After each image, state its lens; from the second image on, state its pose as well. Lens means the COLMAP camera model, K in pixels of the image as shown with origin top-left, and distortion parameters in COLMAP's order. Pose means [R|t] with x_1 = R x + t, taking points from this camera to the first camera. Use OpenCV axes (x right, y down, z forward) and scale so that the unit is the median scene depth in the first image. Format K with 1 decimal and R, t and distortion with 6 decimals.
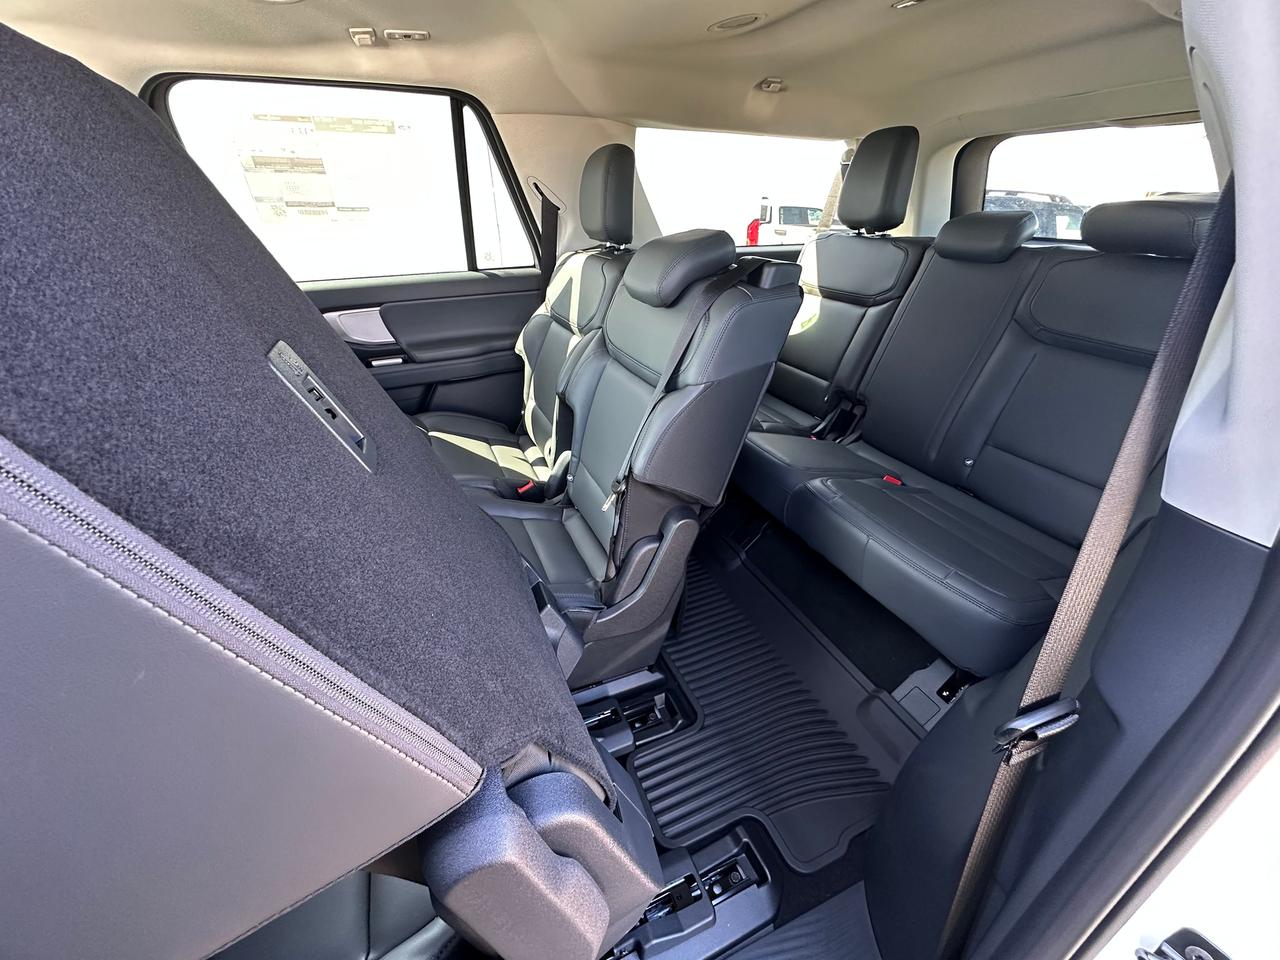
lens RADIAL K [[519.3, 0, 642.4], [0, 519.3, 486.8], [0, 0, 1]] dist [0.005519, 0.000050]
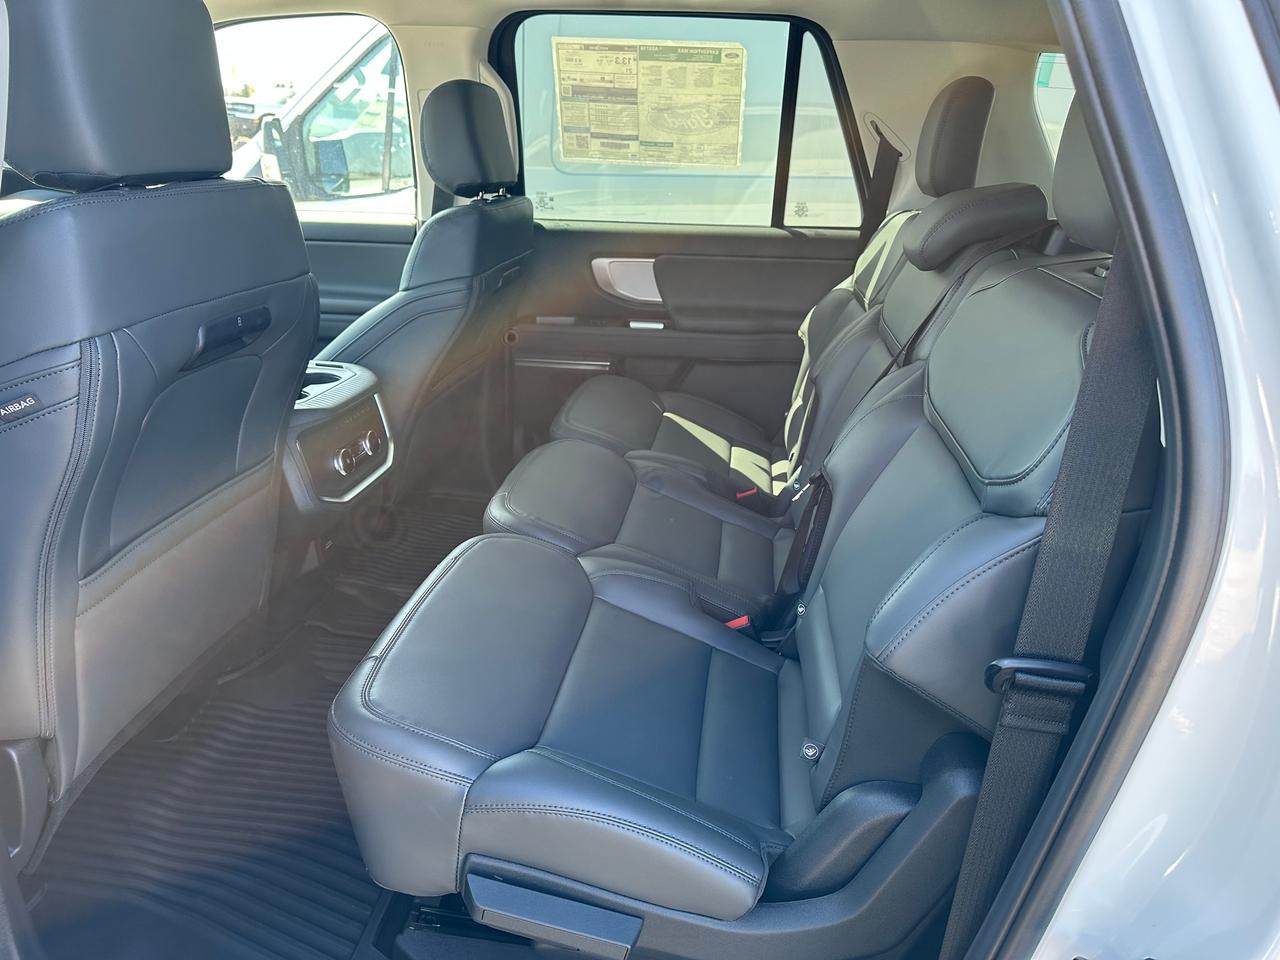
lens RADIAL K [[873.6, 0, 643.6], [0, 873.6, 483.1], [0, 0, 1]] dist [0.042588, -0.071657]
pose [[0.867716, 0.217991, -0.446709, 0.181151], [-0.277792, 0.957929, -0.072138, 0.103047], [0.412190, 0.186687, 0.891766, -0.177134]]
